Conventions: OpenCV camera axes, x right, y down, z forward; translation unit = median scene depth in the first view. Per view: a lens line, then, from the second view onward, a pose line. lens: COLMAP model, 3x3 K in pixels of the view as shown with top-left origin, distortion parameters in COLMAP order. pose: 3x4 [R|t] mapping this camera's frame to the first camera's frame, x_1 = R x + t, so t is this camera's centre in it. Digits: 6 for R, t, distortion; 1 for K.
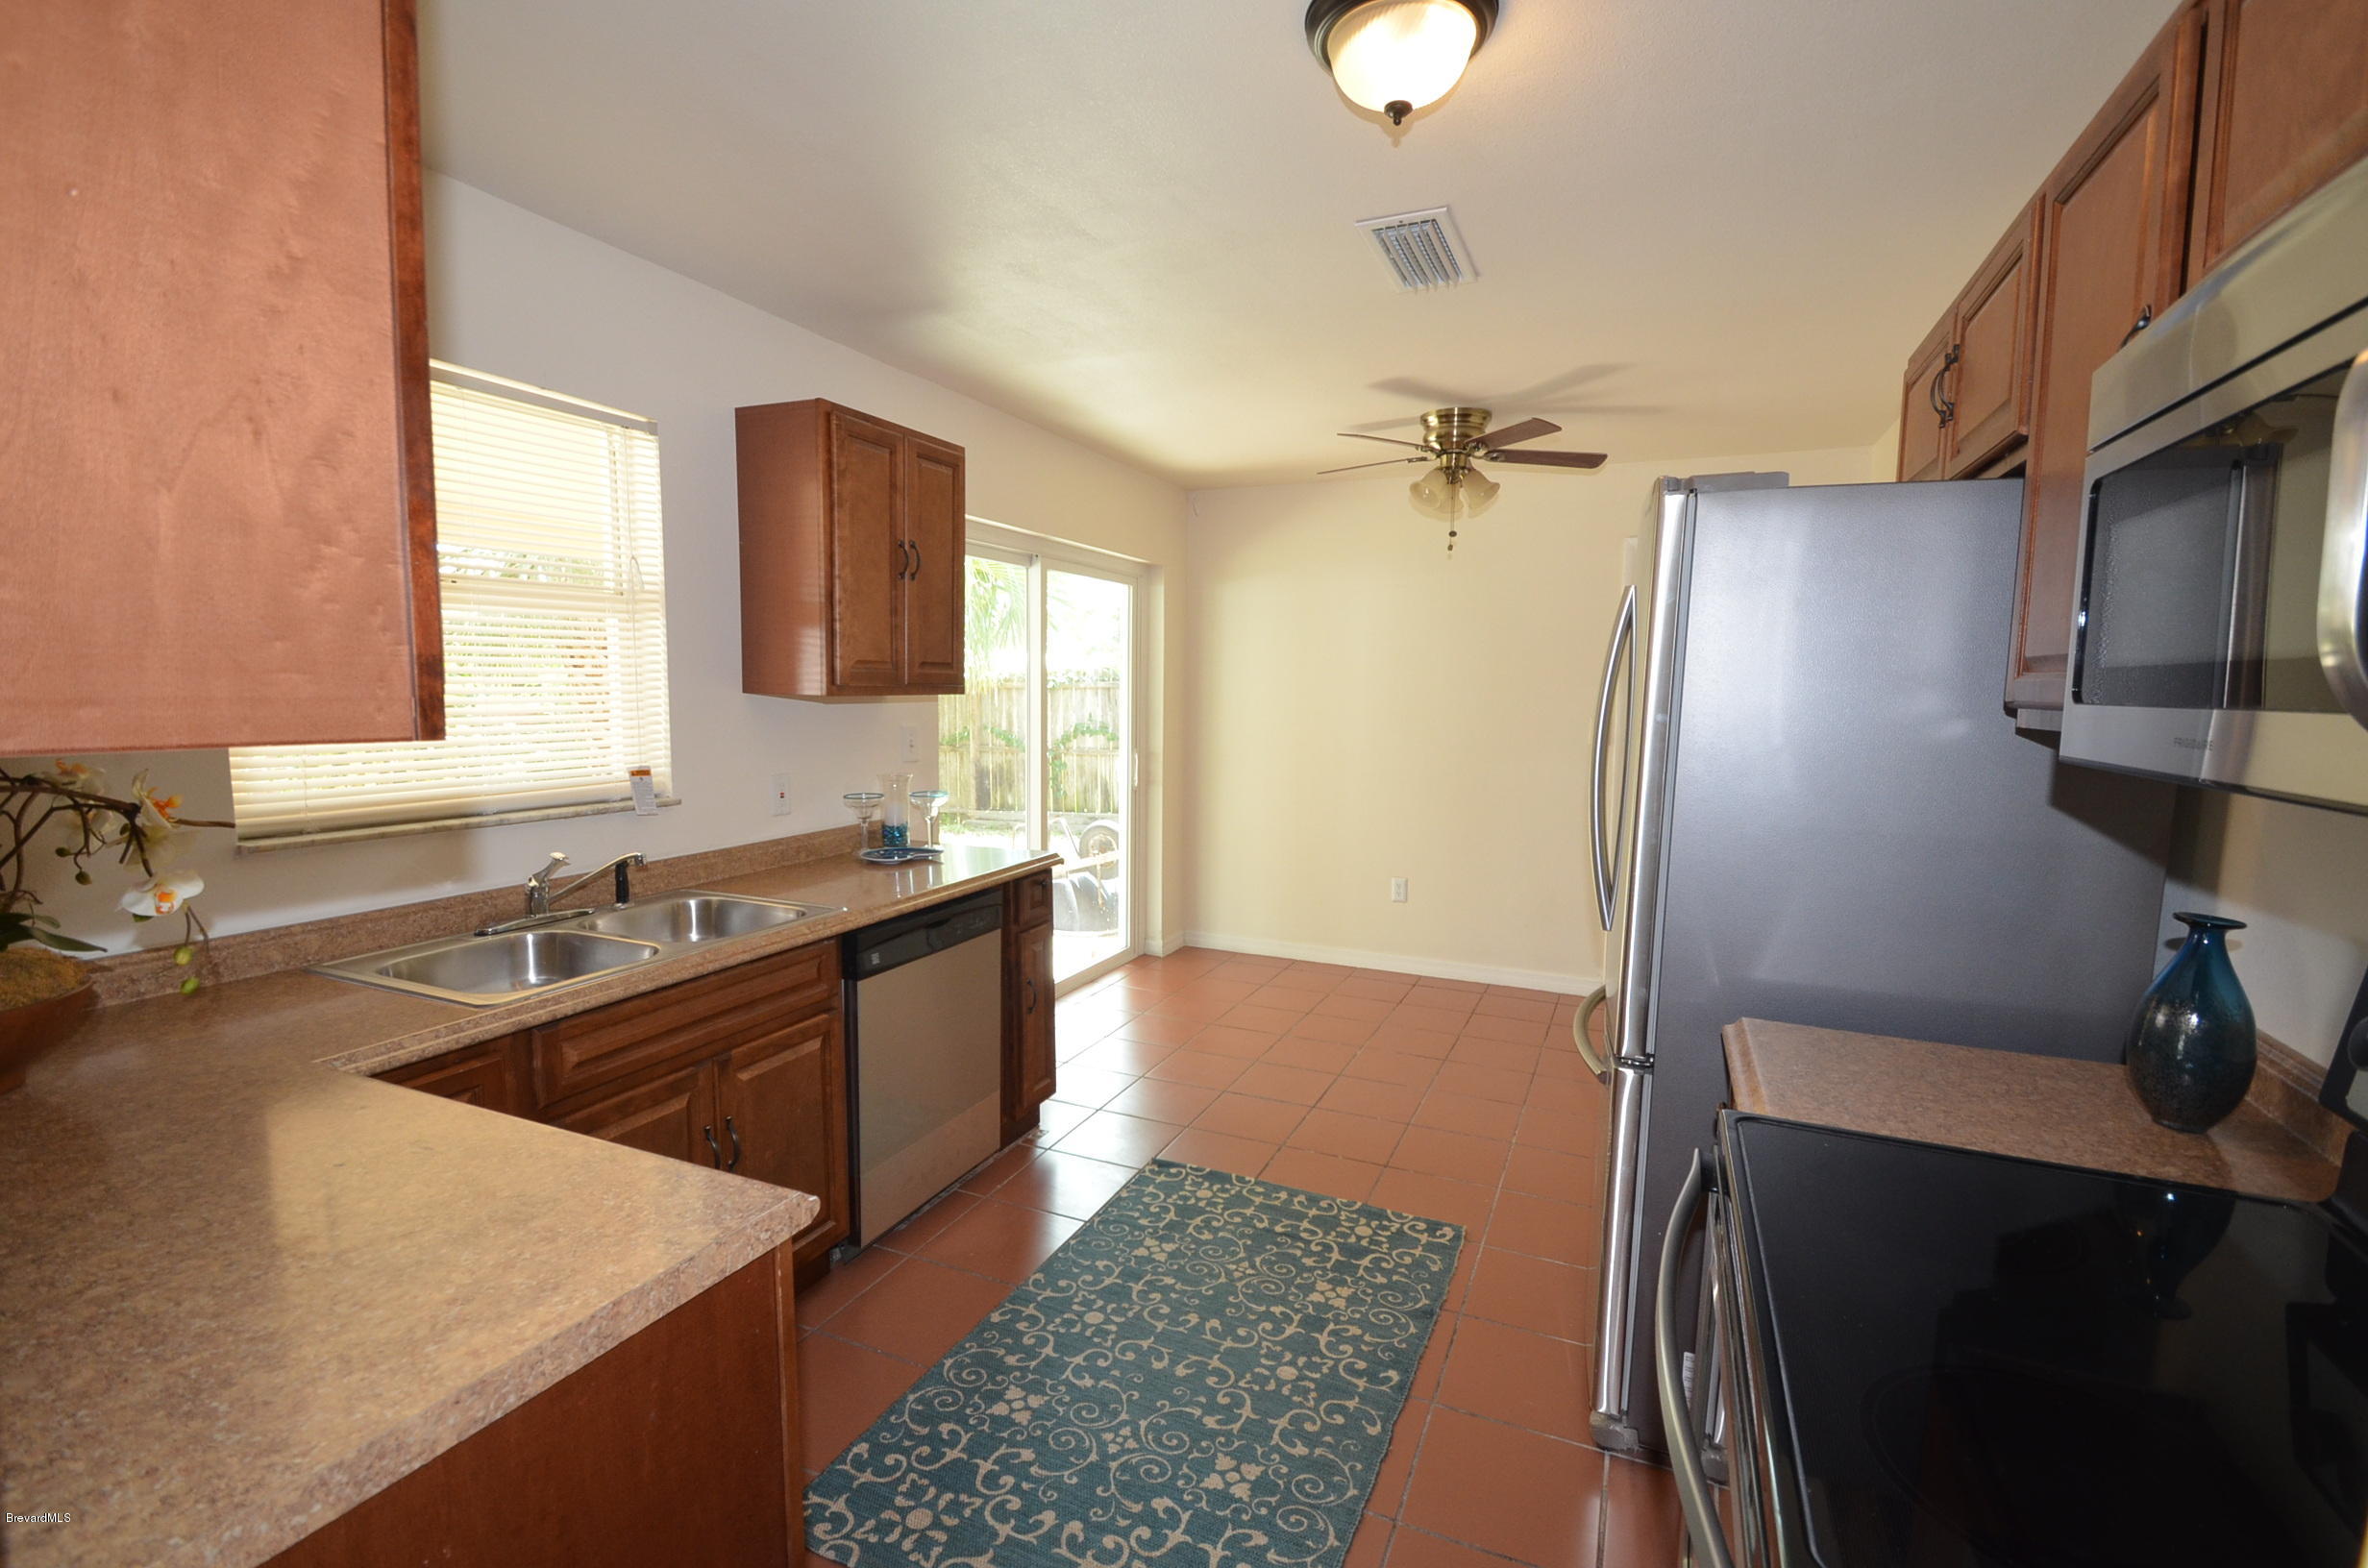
lens RADIAL K [[1041.5, 0, 1178.5], [0, 1041.5, 793.2], [0, 0, 1]] dist [0.009947, -0.015595]
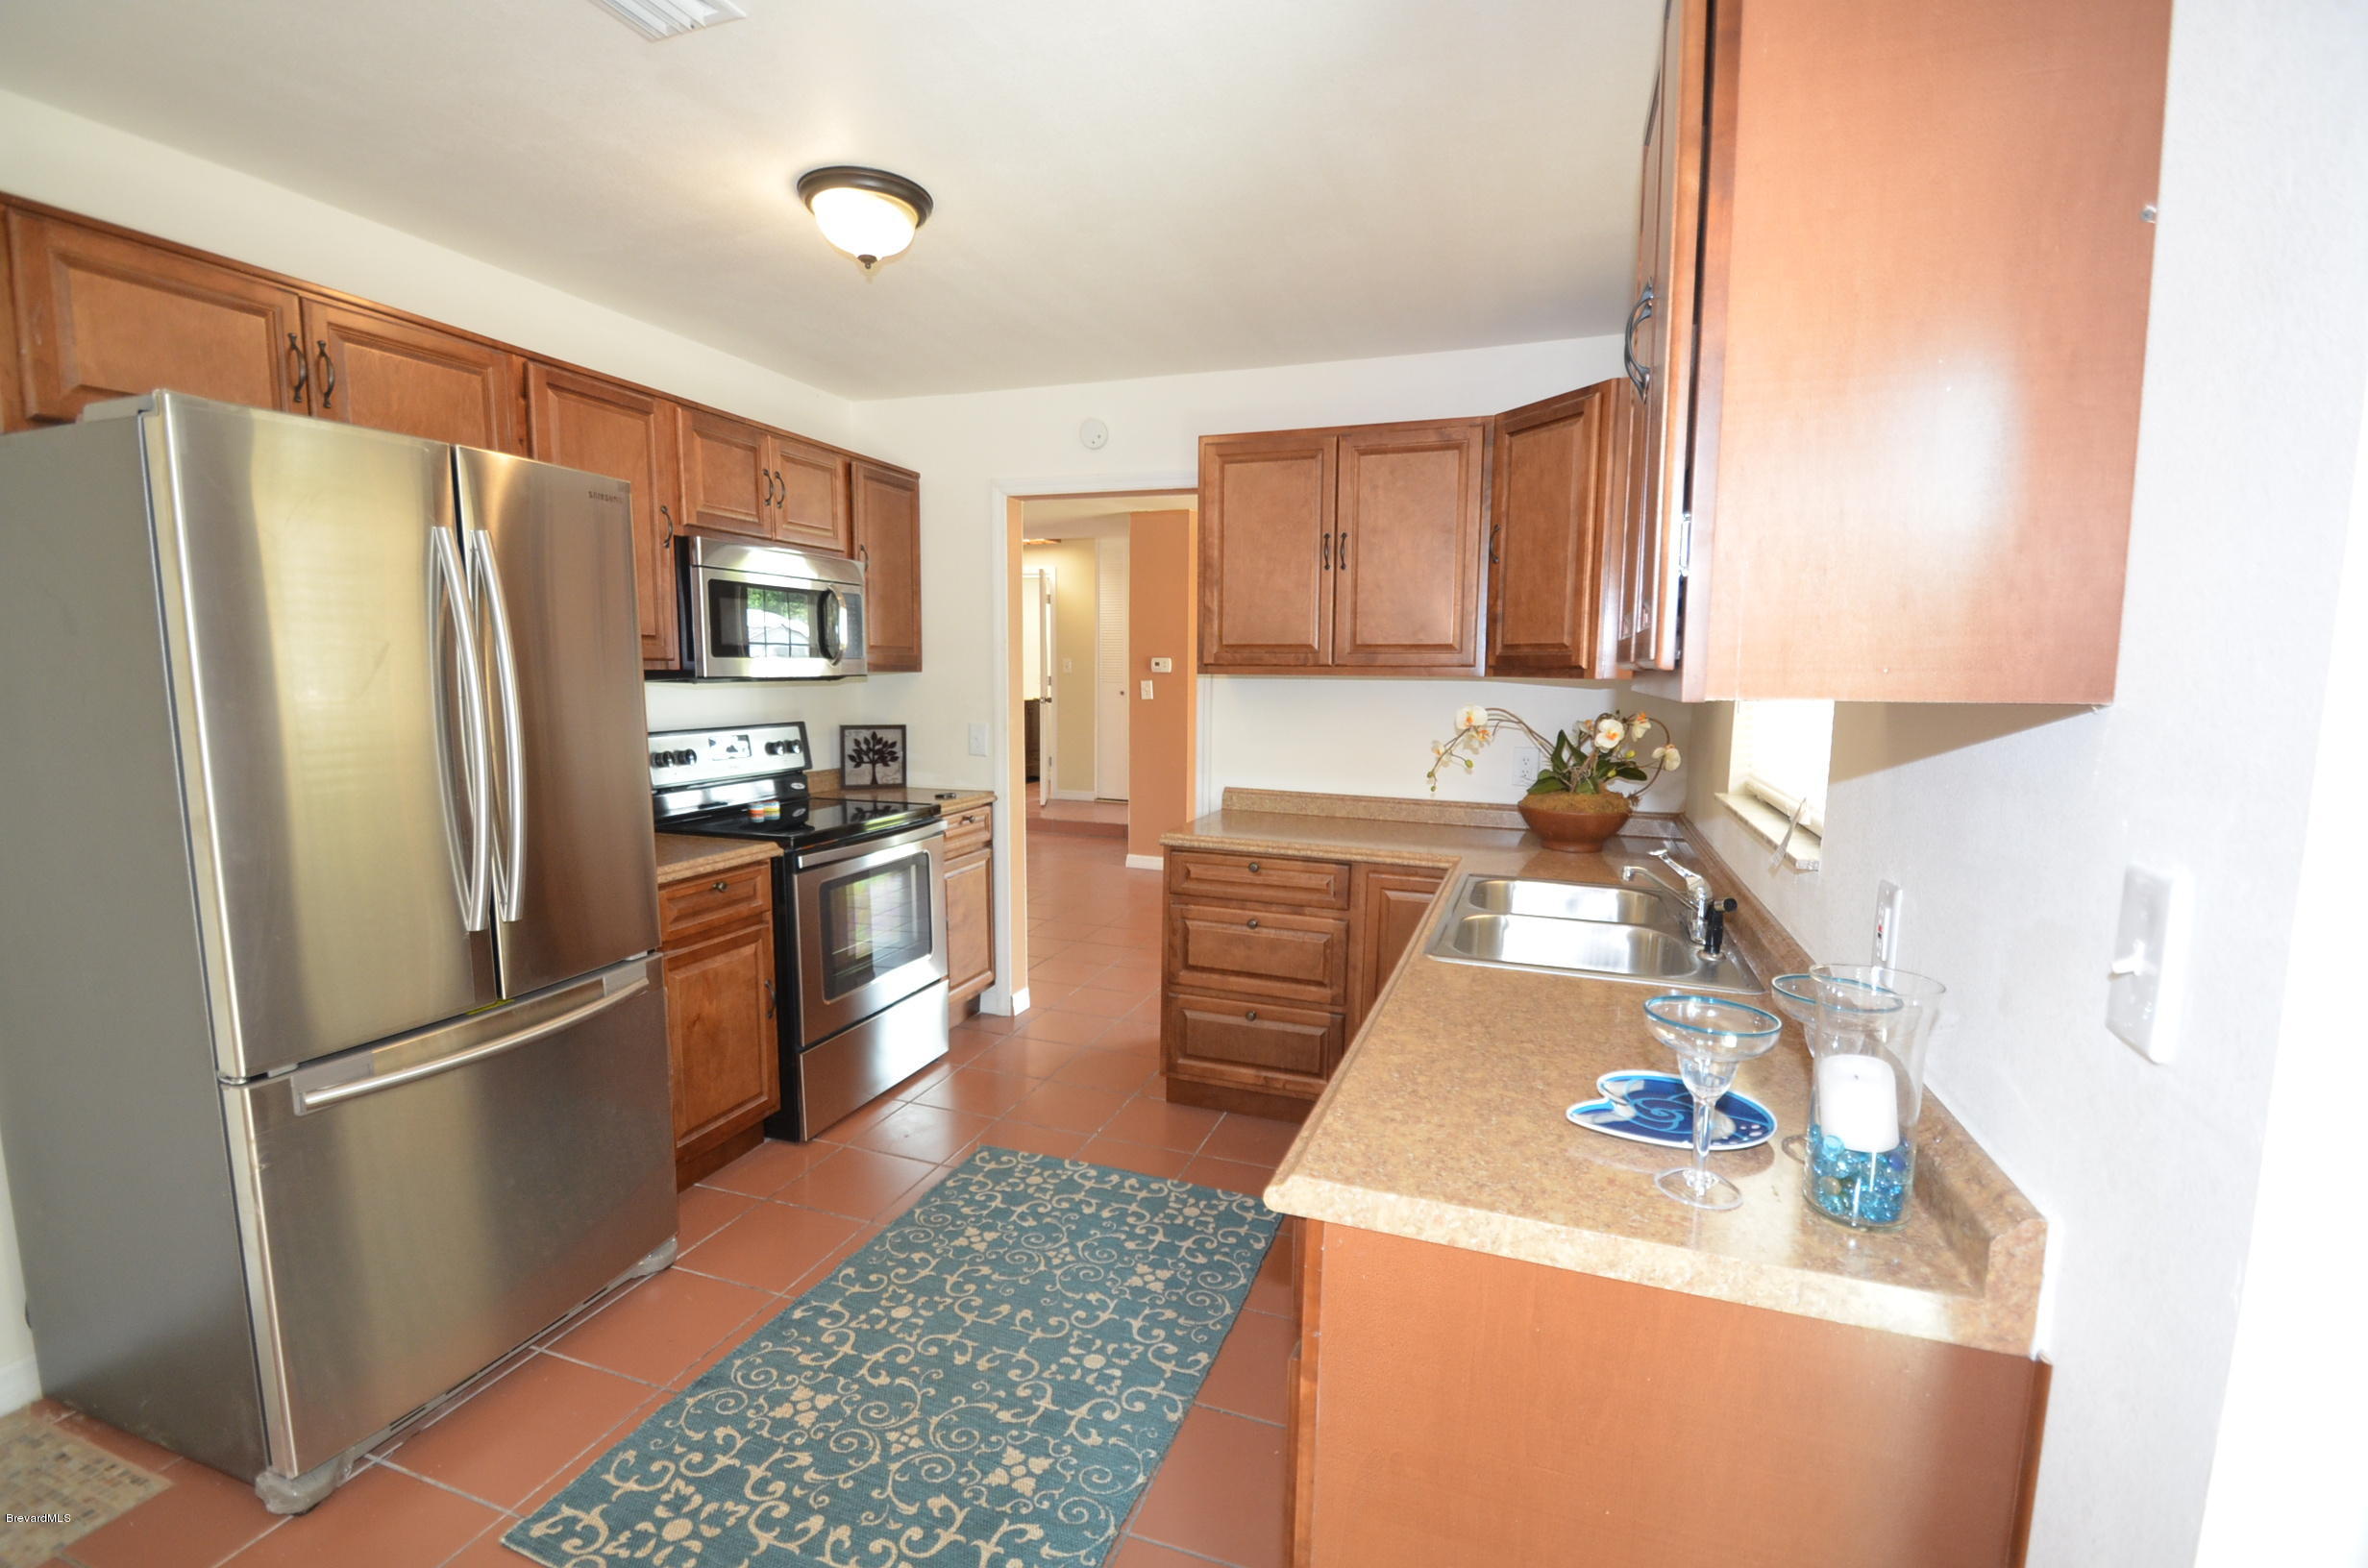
lens RADIAL K [[1035.3, 0, 1184.0], [0, 1035.3, 784.0], [0, 0, 1]] dist [-0.008250, -0.000105]
pose [[-0.995867, -0.013942, -0.089744, -0.071766], [-0.033681, 0.974378, 0.222380, -0.184980], [0.084344, 0.224484, -0.970821, 1.774512]]
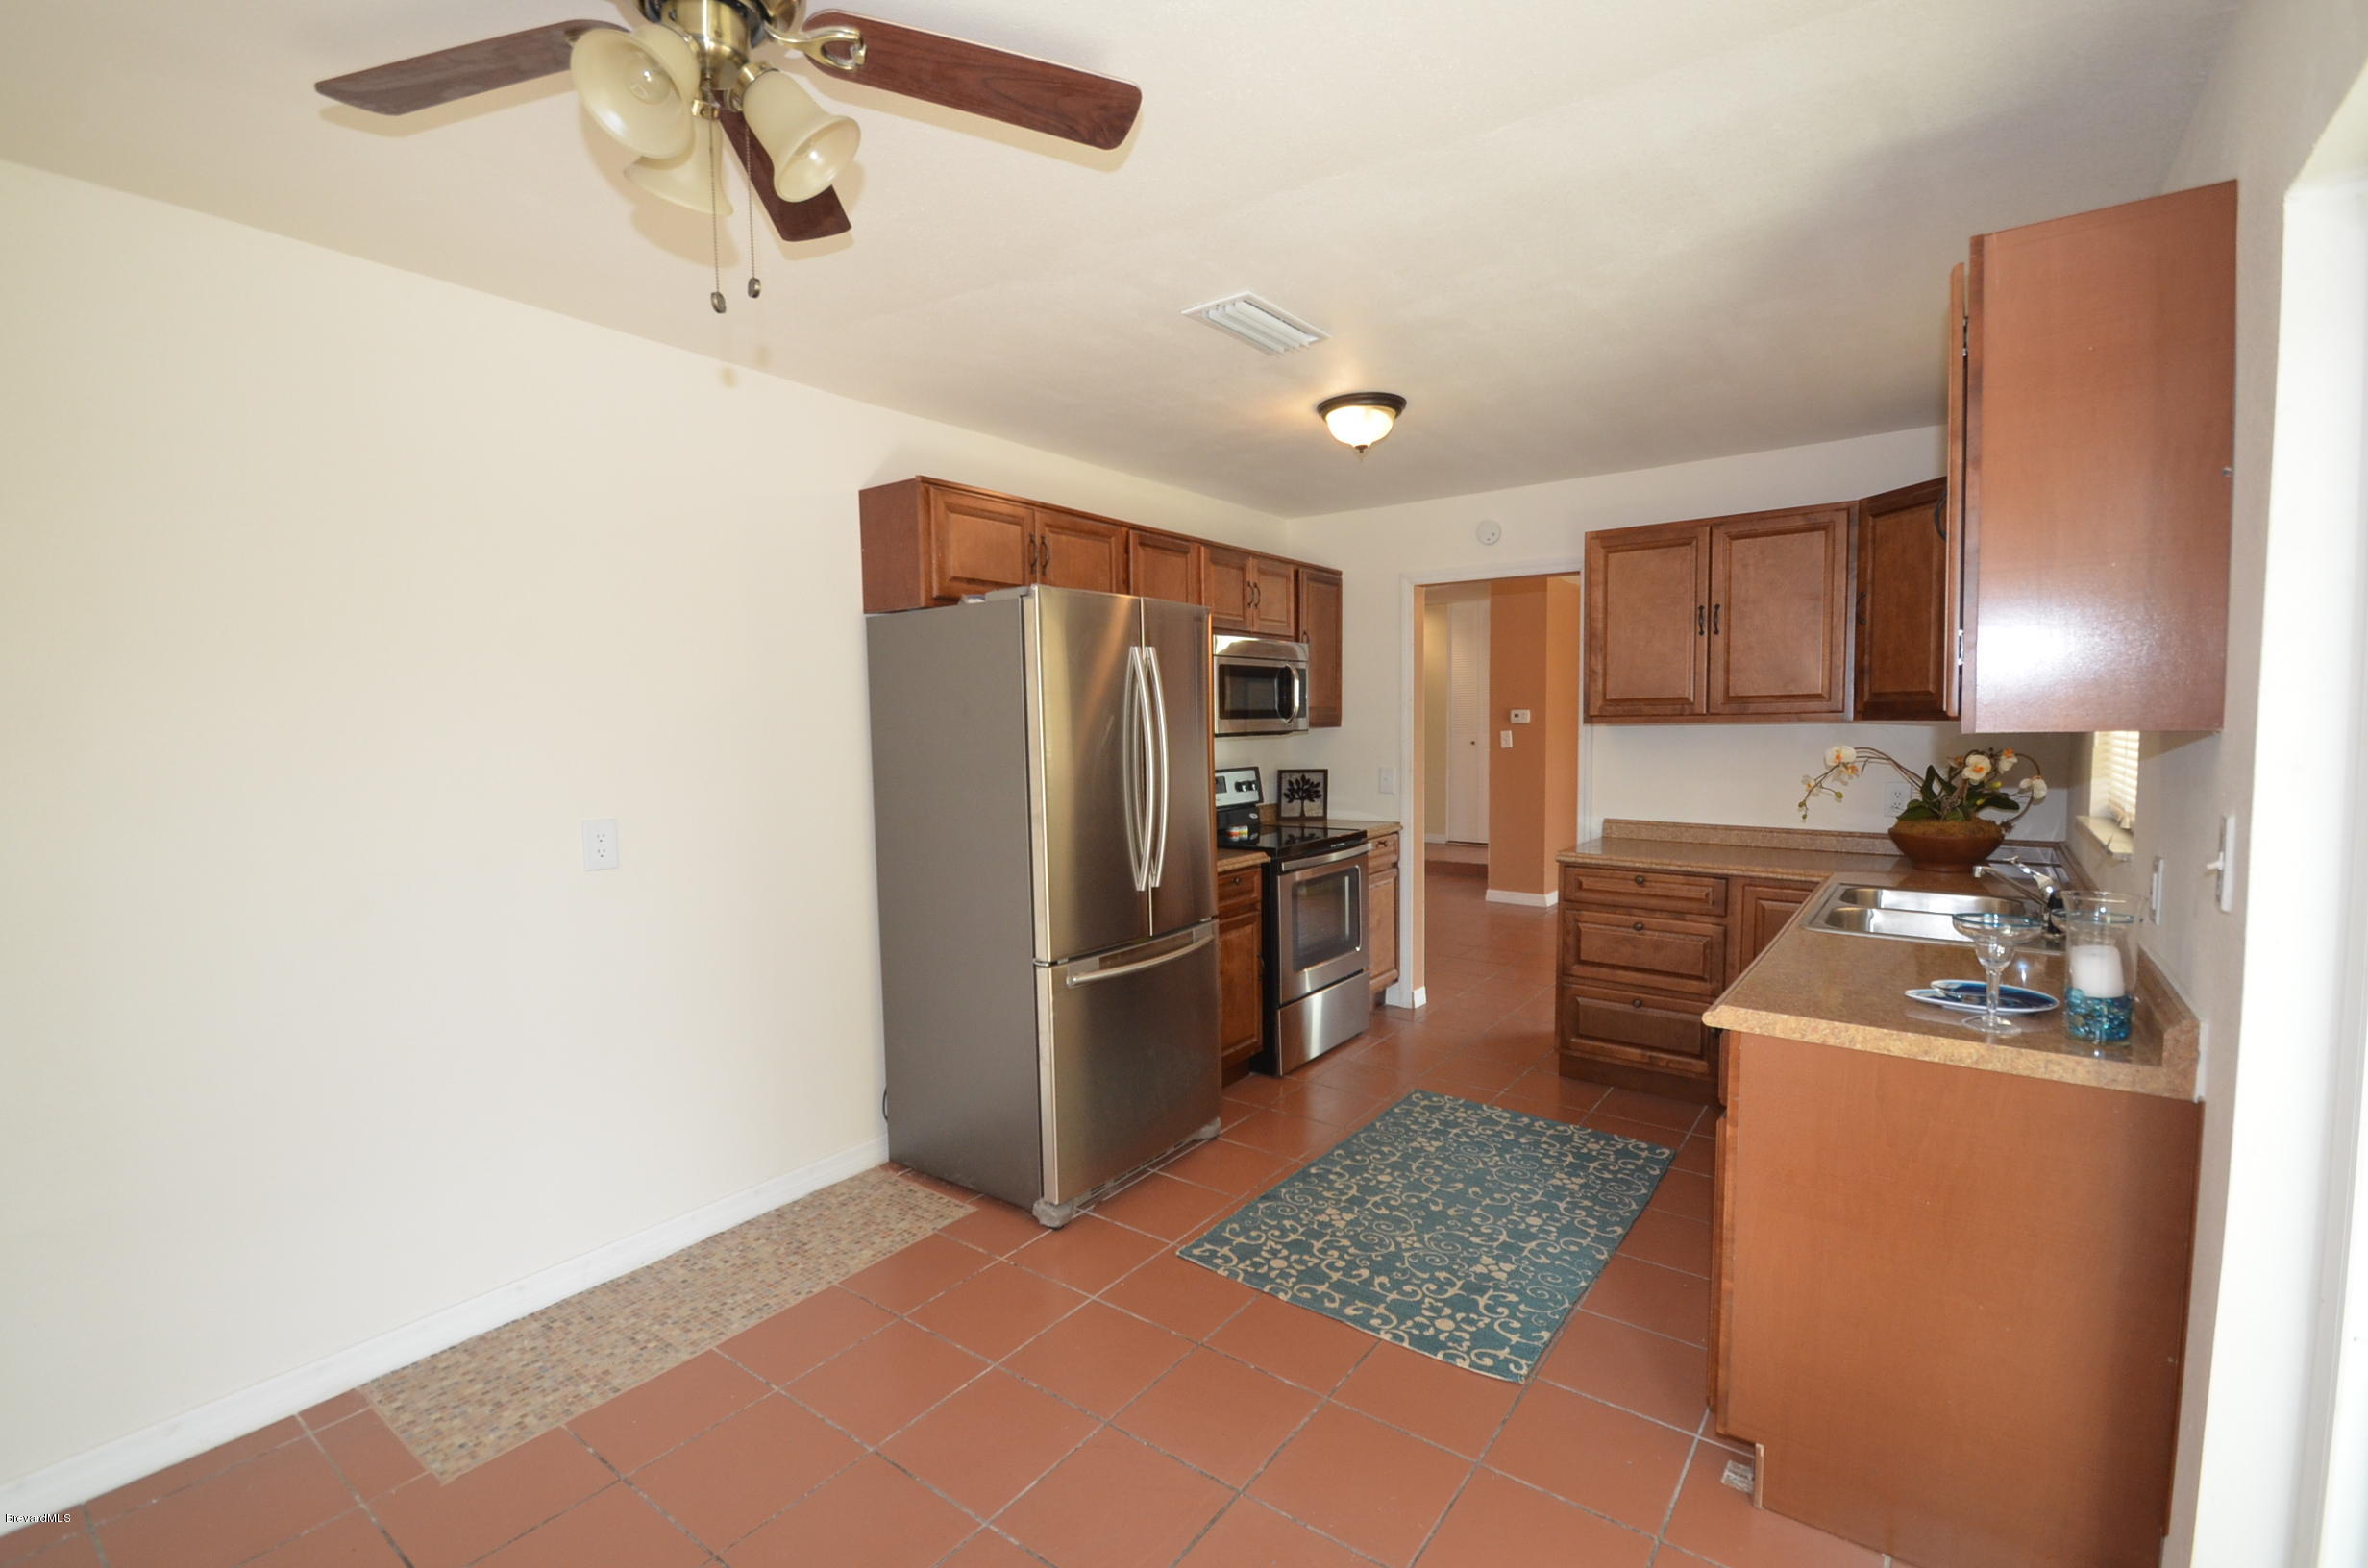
lens RADIAL K [[1041.5, 0, 1178.5], [0, 1041.5, 793.2], [0, 0, 1]] dist [0.009947, -0.015595]
pose [[-0.977449, -0.015201, 0.210624, 0.080131], [0.023992, 0.982953, 0.182284, -0.238012], [-0.209805, 0.183227, -0.960422, 2.209466]]
